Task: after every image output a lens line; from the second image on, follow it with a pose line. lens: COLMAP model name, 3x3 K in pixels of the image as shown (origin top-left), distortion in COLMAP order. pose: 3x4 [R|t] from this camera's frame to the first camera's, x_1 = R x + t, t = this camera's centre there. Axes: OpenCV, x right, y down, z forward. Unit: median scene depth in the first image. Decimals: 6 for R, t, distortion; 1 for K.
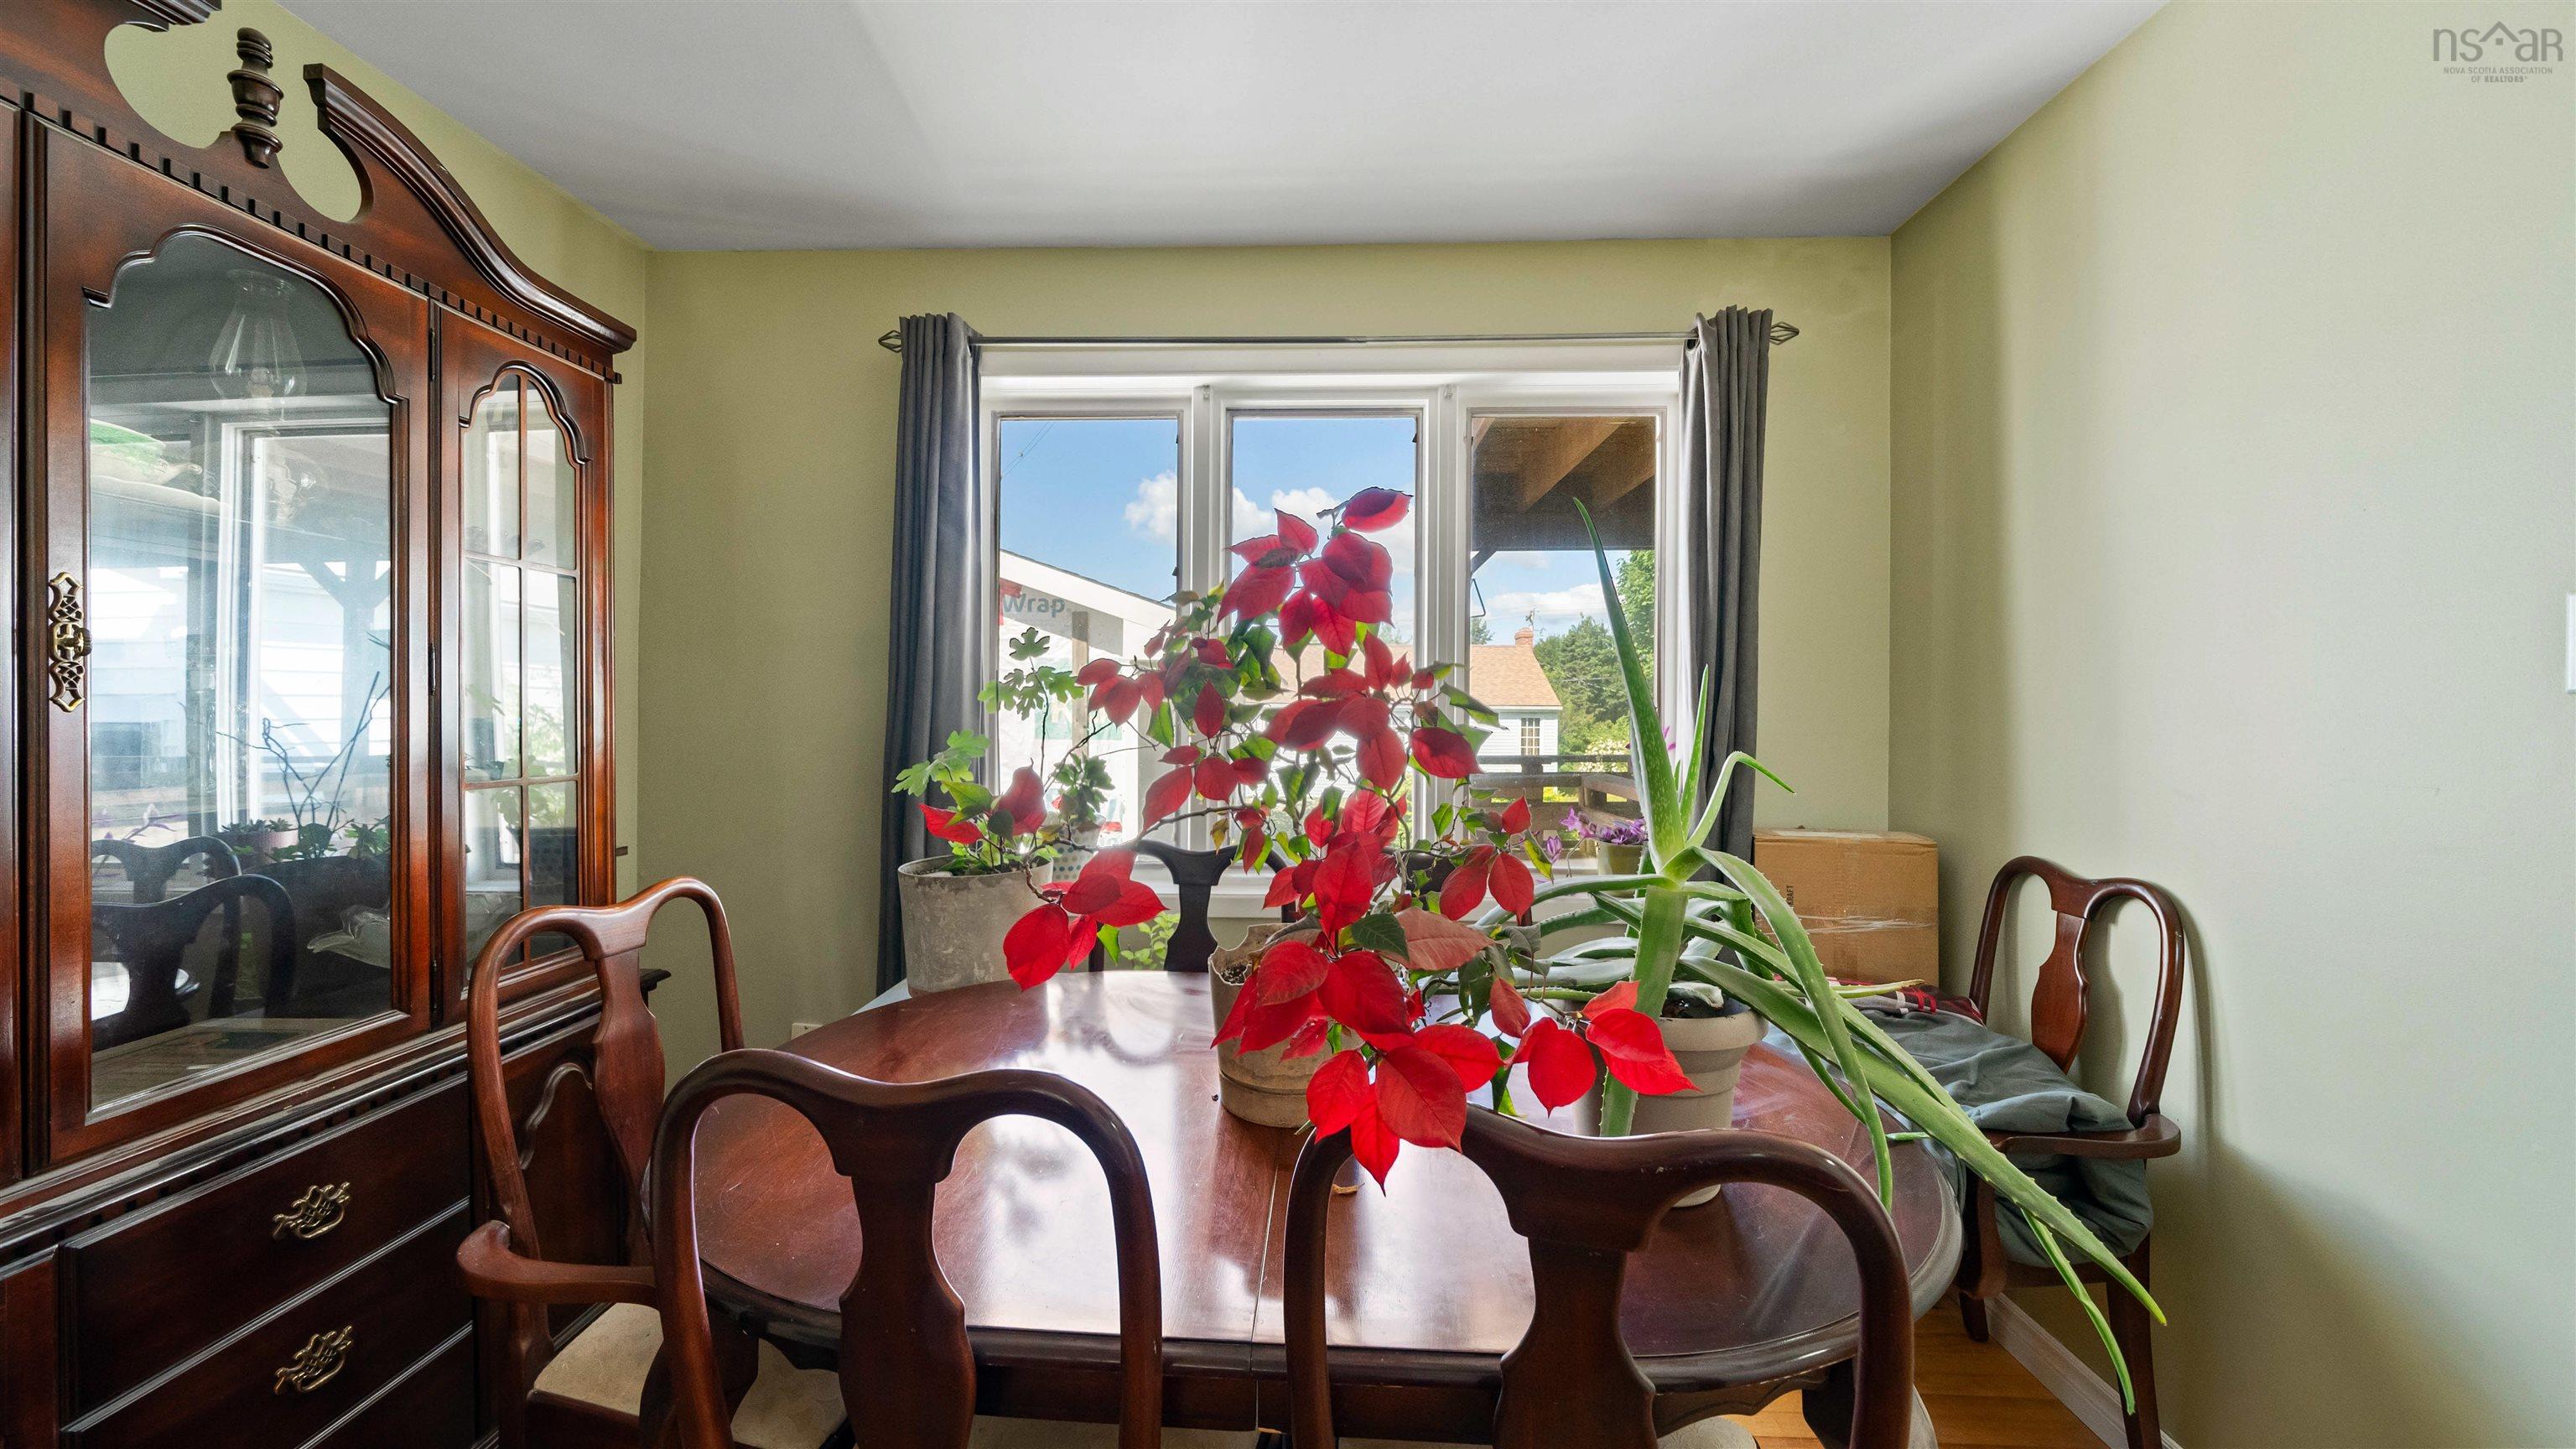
lens RADIAL K [[912.3, 0, 1283.4], [0, 912.3, 711.7], [0, 0, 1]] dist [0.000035, 0.000031]
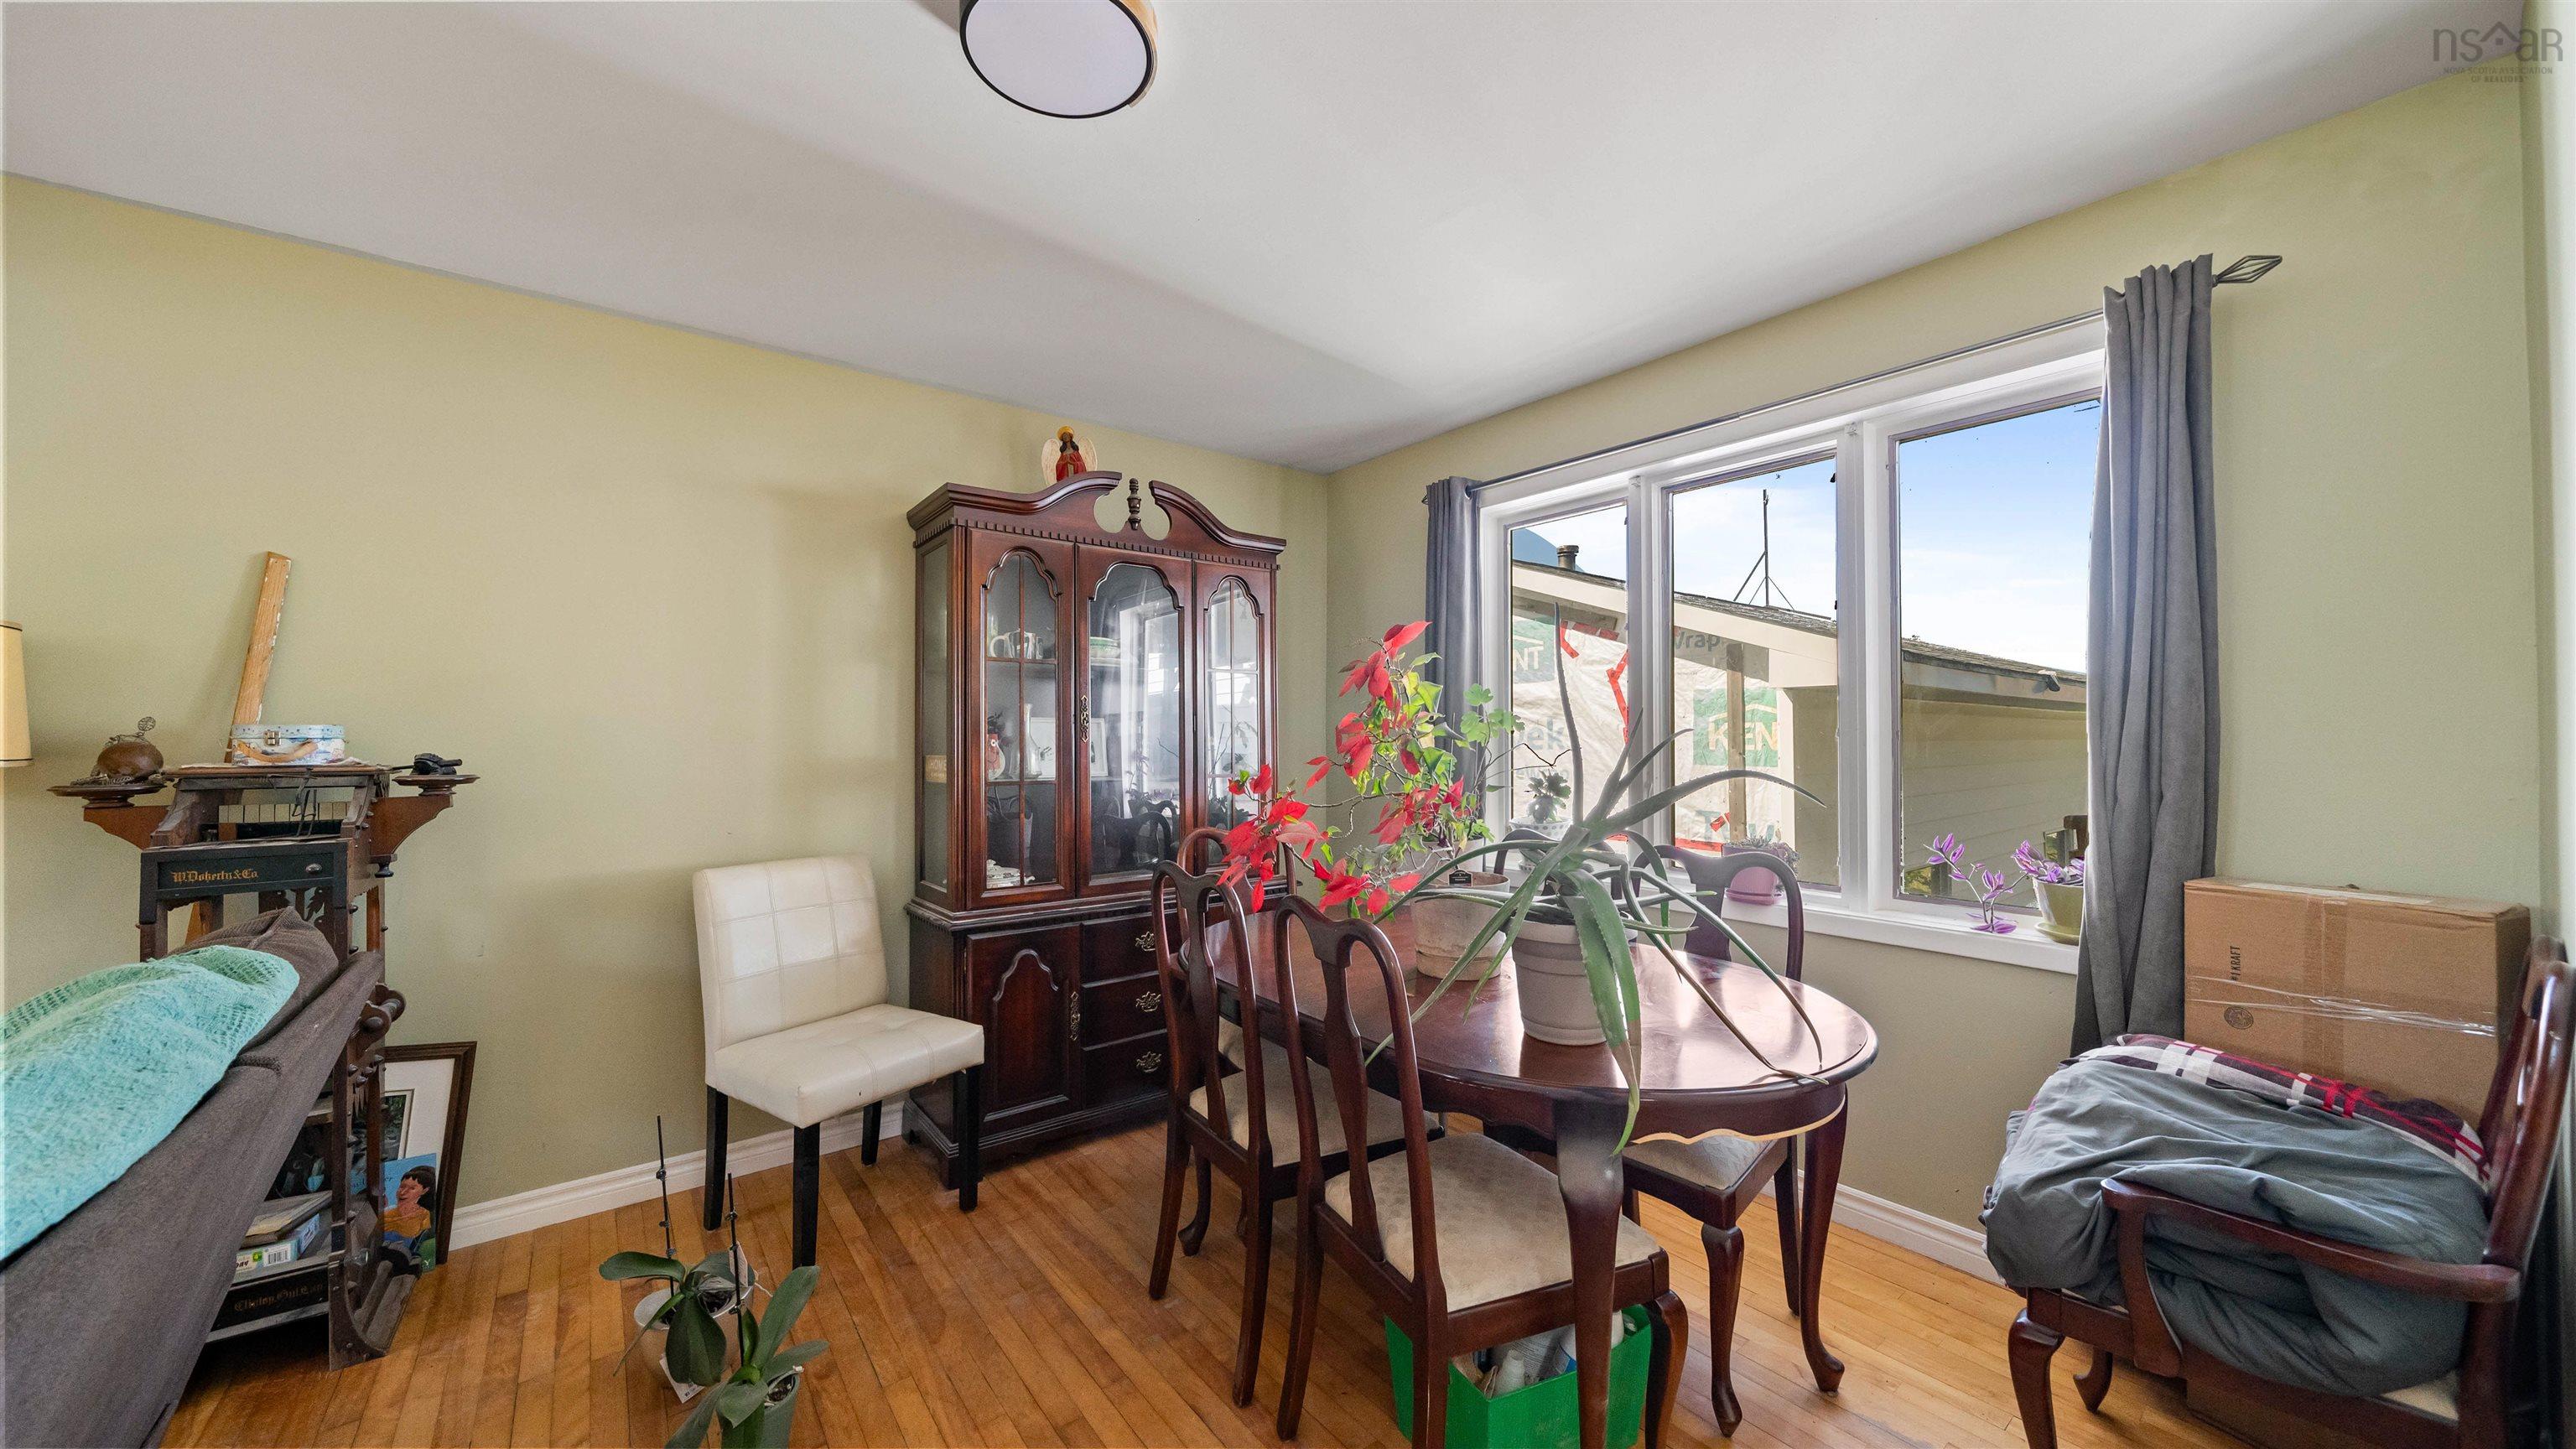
lens RADIAL K [[949.8, 0, 1286.2], [0, 949.8, 714.4], [0, 0, 1]] dist [-0.000097, -0.000018]
pose [[0.634144, -0.025894, -0.772782, 0.828181], [0.004701, 0.999550, -0.029635, 0.003397], [0.773201, 0.015160, 0.633980, -0.249408]]
